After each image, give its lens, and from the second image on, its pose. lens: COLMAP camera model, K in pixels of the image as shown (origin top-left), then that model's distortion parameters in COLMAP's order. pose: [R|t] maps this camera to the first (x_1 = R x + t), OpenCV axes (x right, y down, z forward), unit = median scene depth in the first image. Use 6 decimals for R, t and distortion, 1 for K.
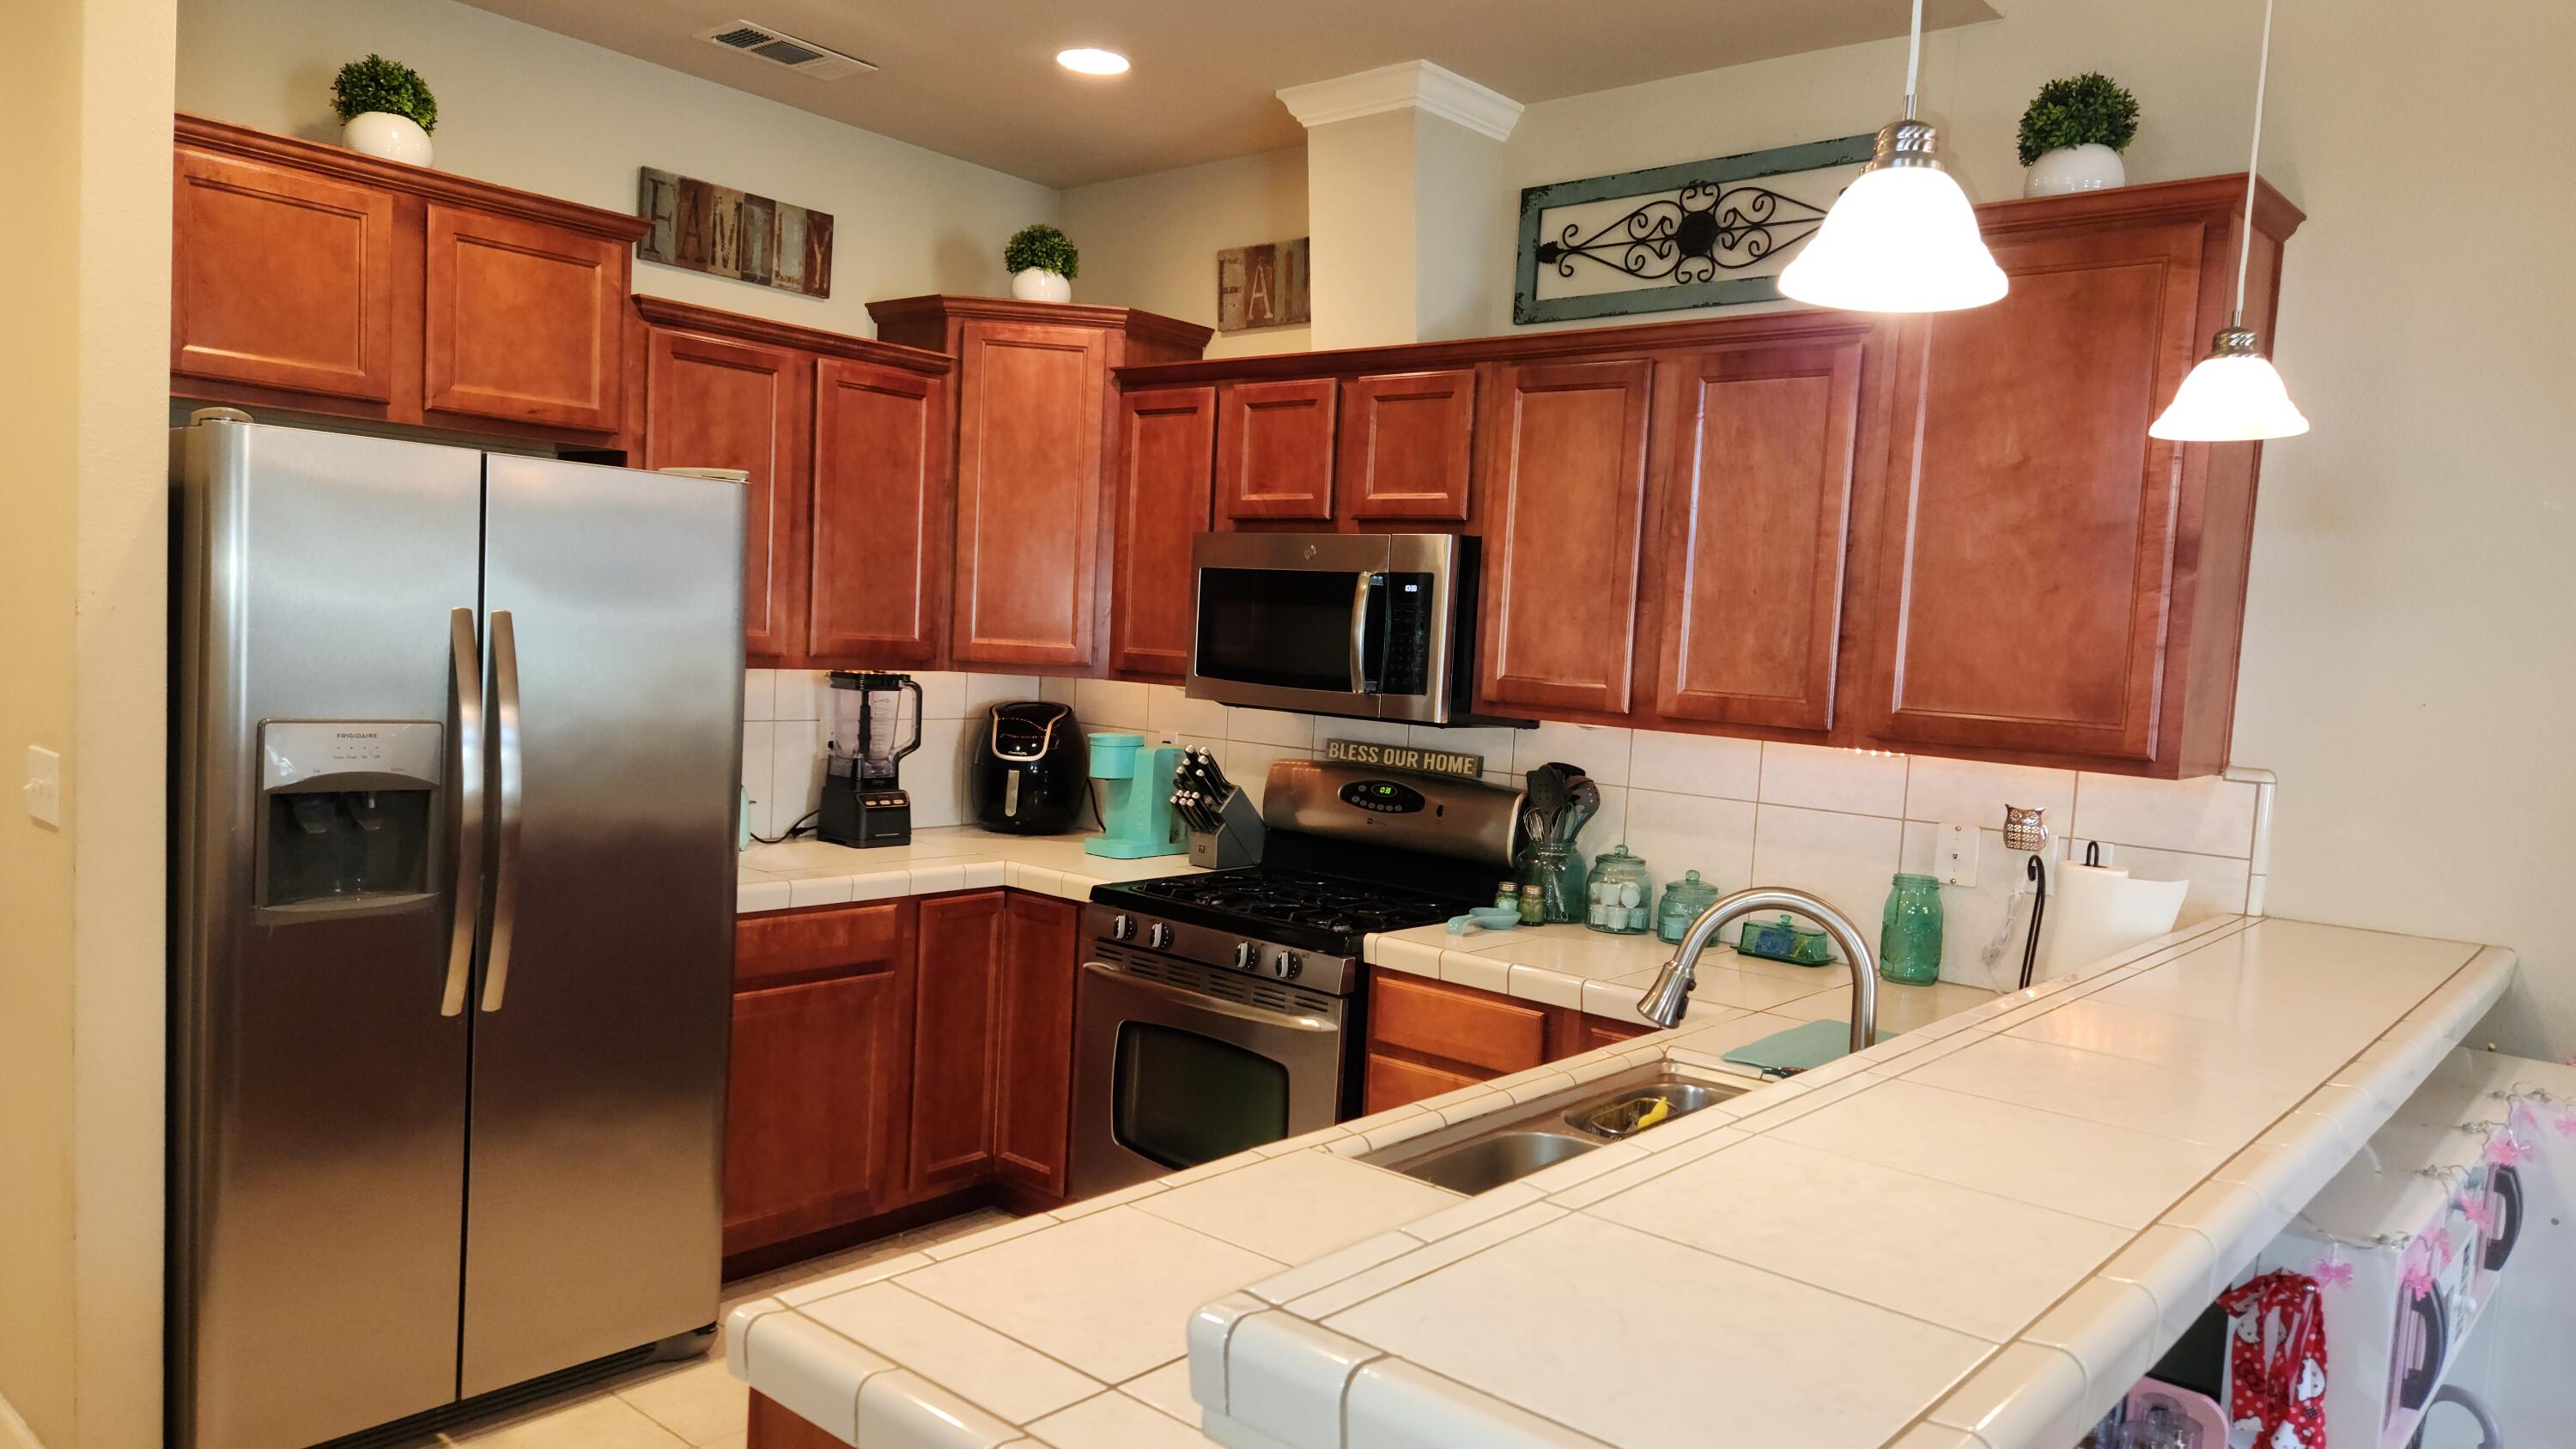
lens RADIAL K [[1709.8, 0, 1267.8], [0, 1709.8, 742.0], [0, 0, 1]] dist [0.078554, -0.077856]
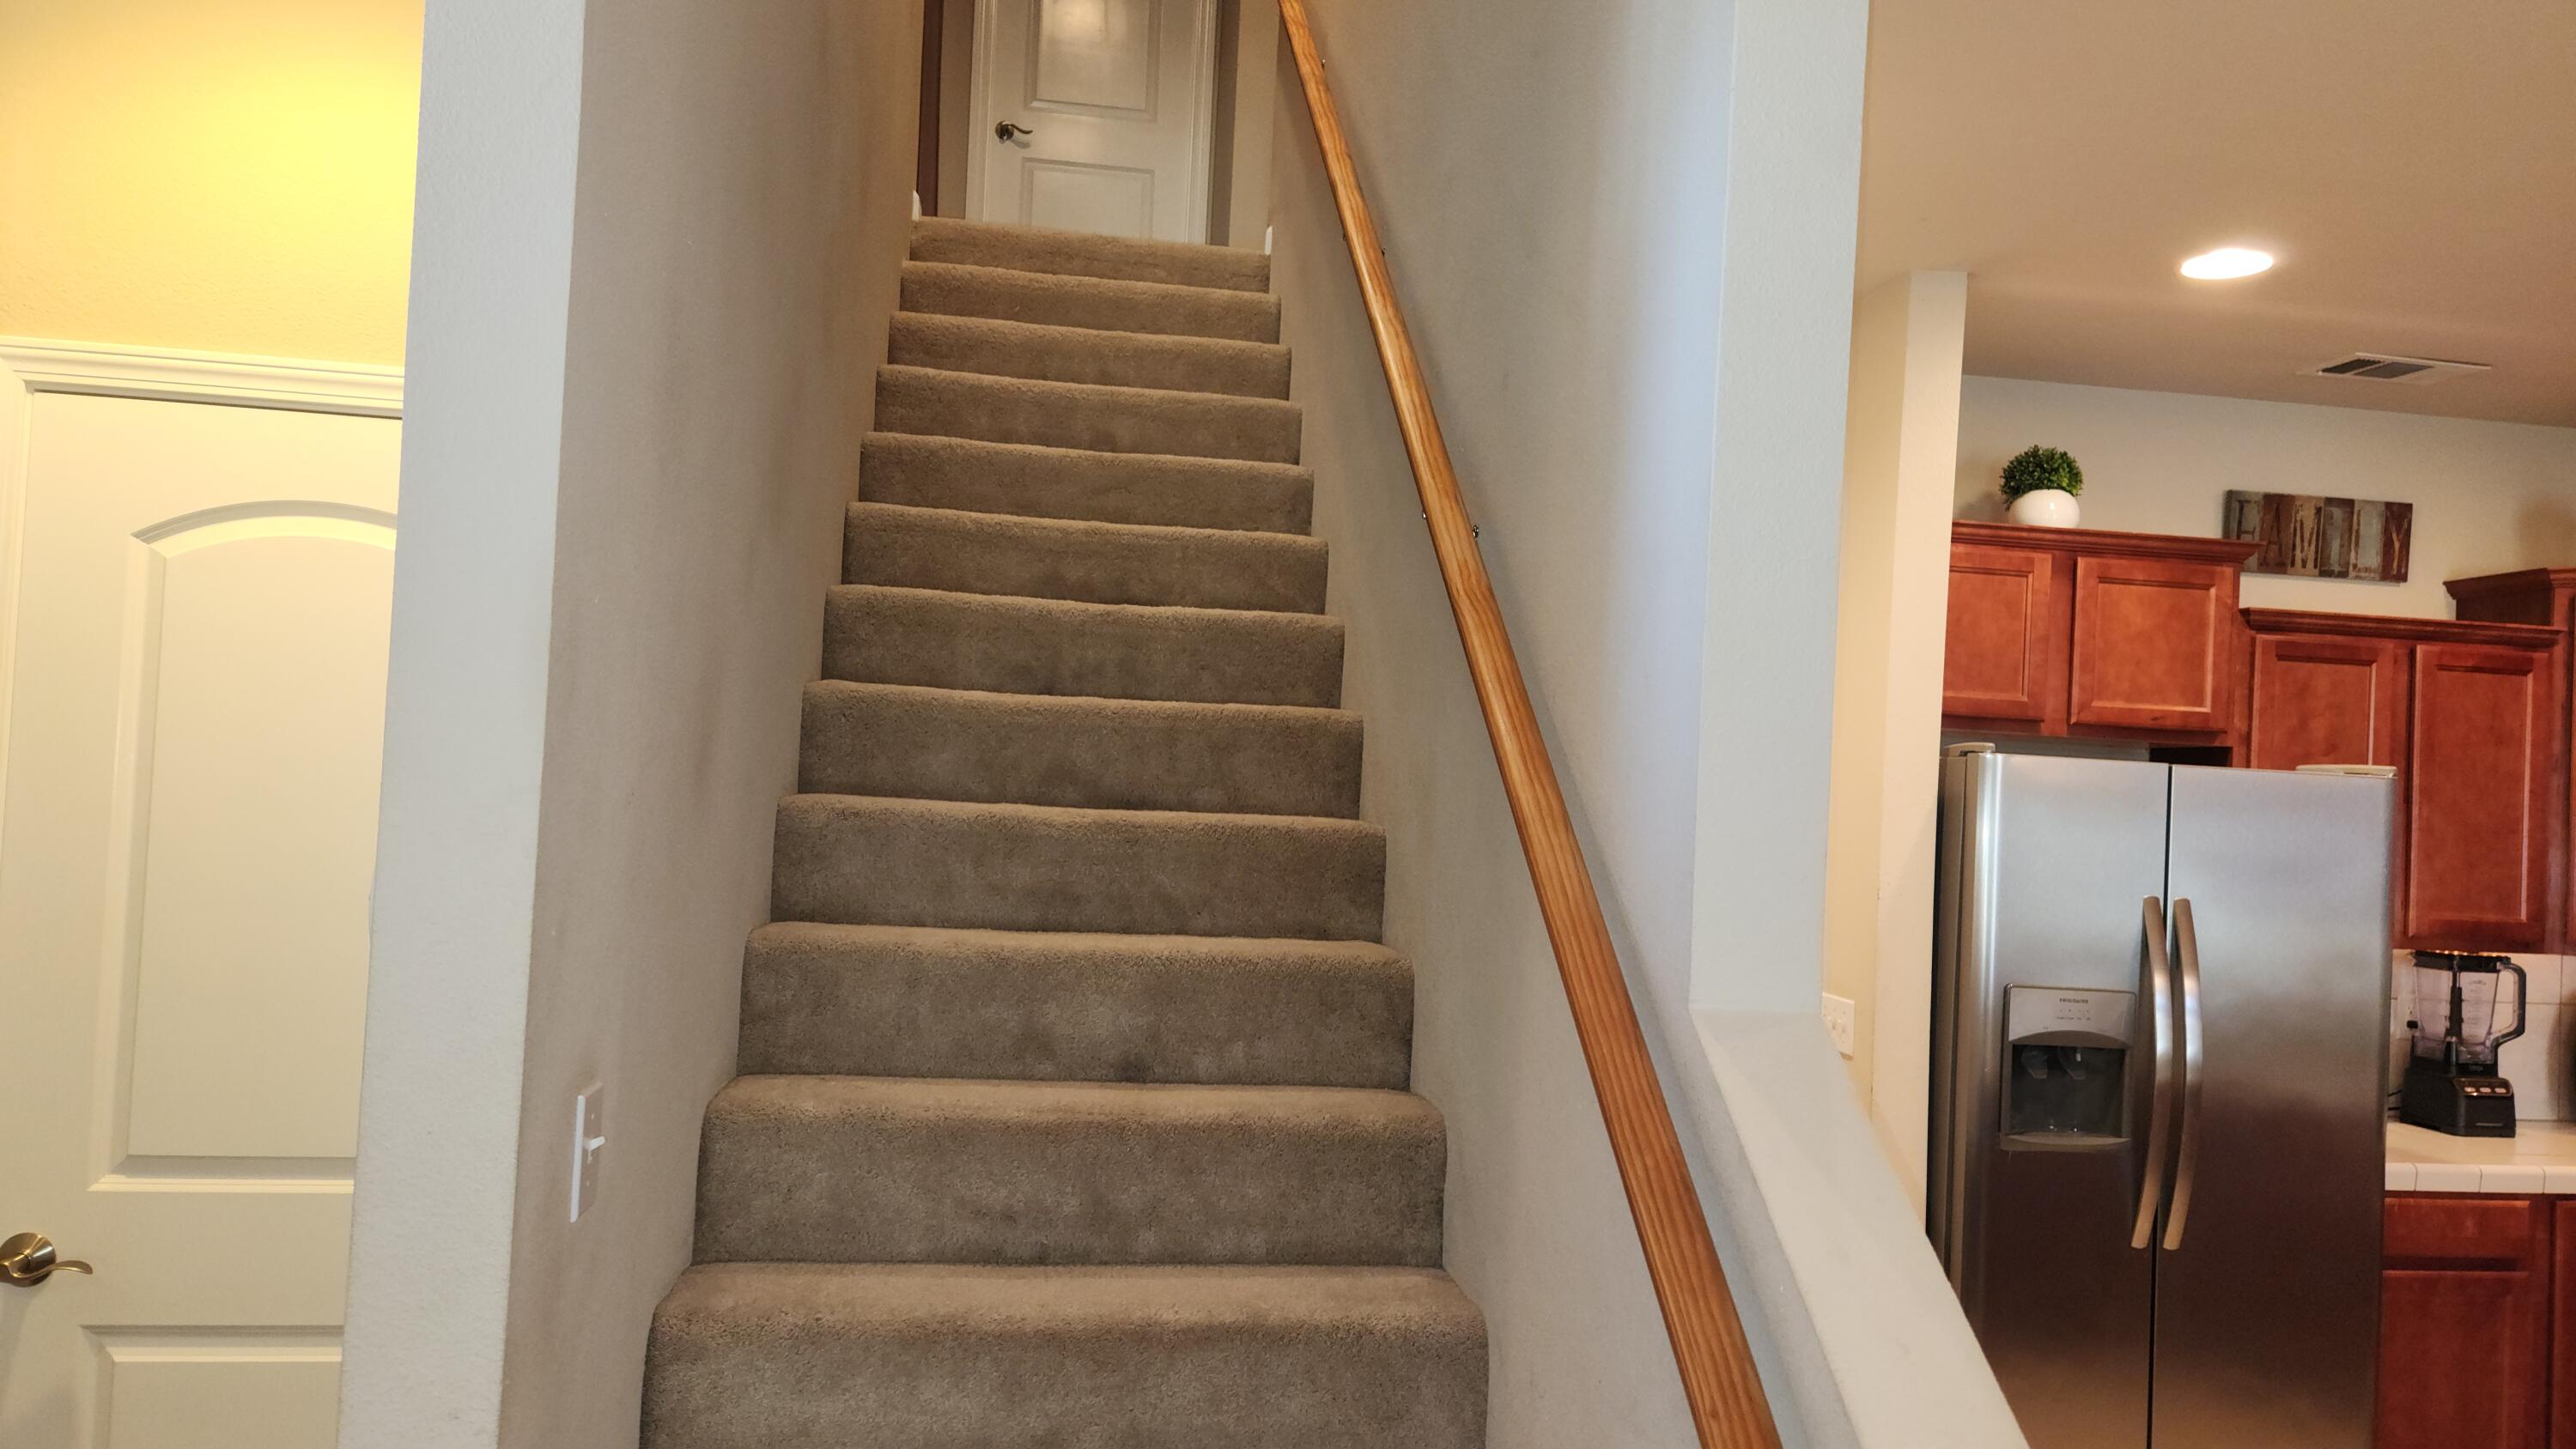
lens RADIAL K [[1704.7, 0, 1285.6], [0, 1704.7, 741.6], [0, 0, 1]] dist [0.079708, -0.073851]
pose [[0.760344, -0.036418, -0.648498, -0.103957], [-0.053676, 0.991489, -0.118613, -0.007065], [0.647299, 0.124996, 0.751918, -0.207760]]
